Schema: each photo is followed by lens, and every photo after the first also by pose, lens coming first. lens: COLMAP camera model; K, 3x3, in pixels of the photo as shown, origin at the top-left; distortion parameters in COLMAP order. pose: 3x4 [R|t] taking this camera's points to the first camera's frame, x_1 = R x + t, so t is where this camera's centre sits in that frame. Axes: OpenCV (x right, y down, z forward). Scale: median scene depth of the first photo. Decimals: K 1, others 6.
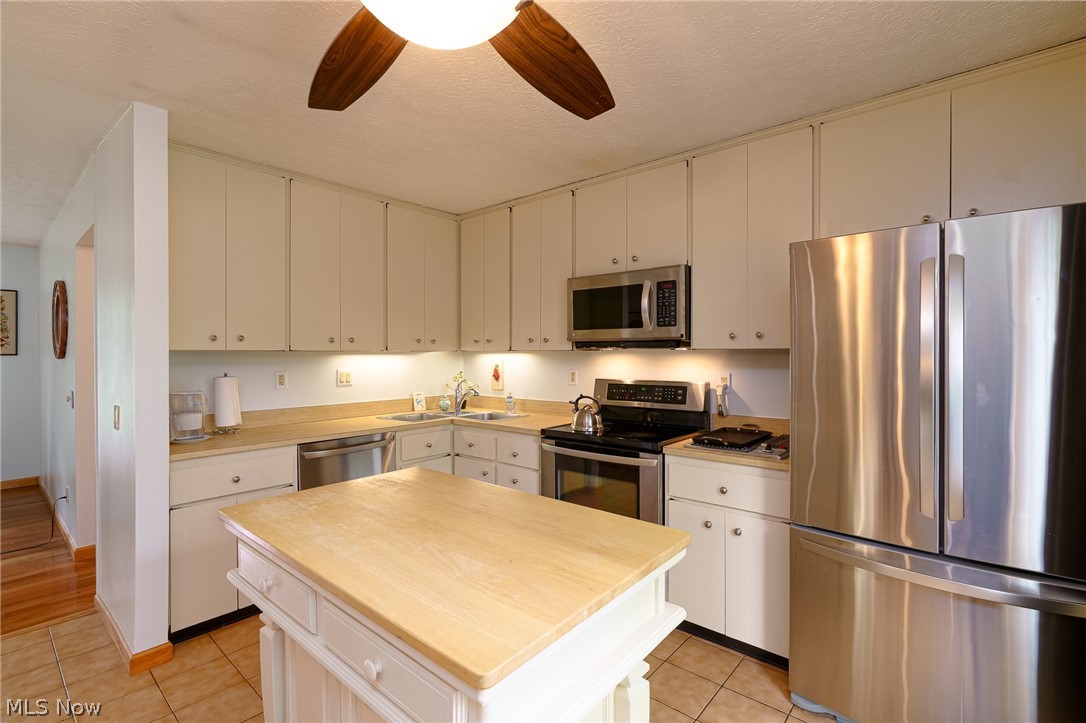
lens RADIAL K [[501.1, 0, 542.0], [0, 501.1, 356.0], [0, 0, 1]] dist [-0.002820, -0.000025]
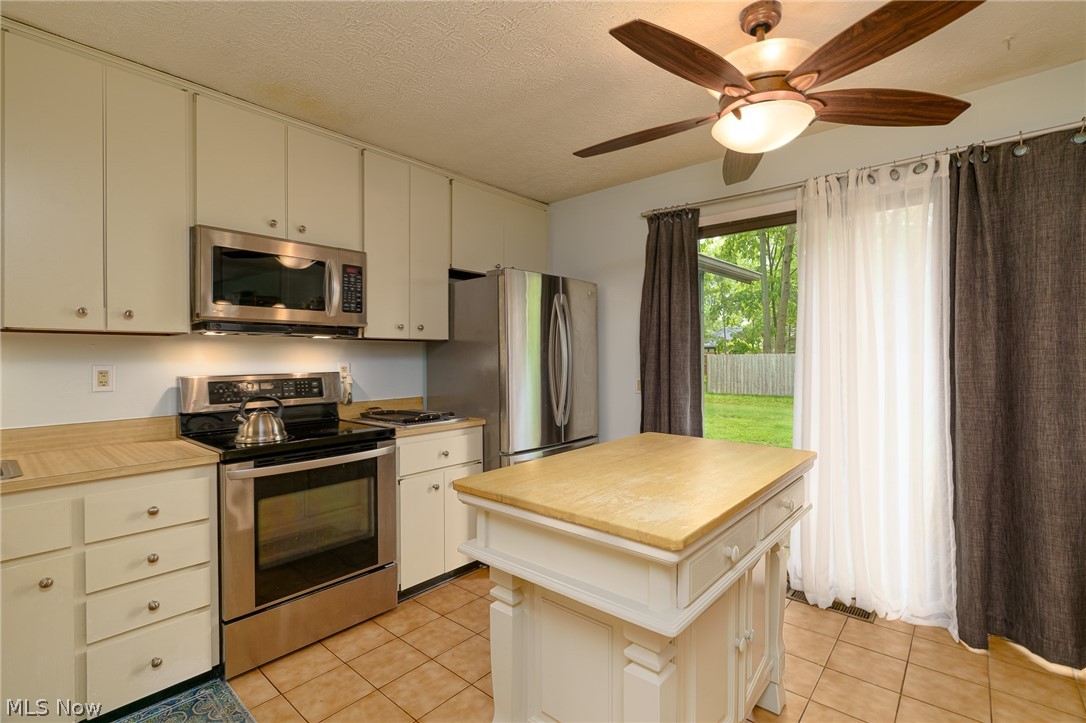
lens RADIAL K [[497.4, 0, 543.0], [0, 497.4, 361.5], [0, 0, 1]] dist [-0.010638, 0.000228]
pose [[-0.000890, -0.005251, 0.999986, -0.699178], [0.014402, 0.999882, 0.005264, 0.034648], [-0.999896, 0.014407, -0.000814, 0.631847]]
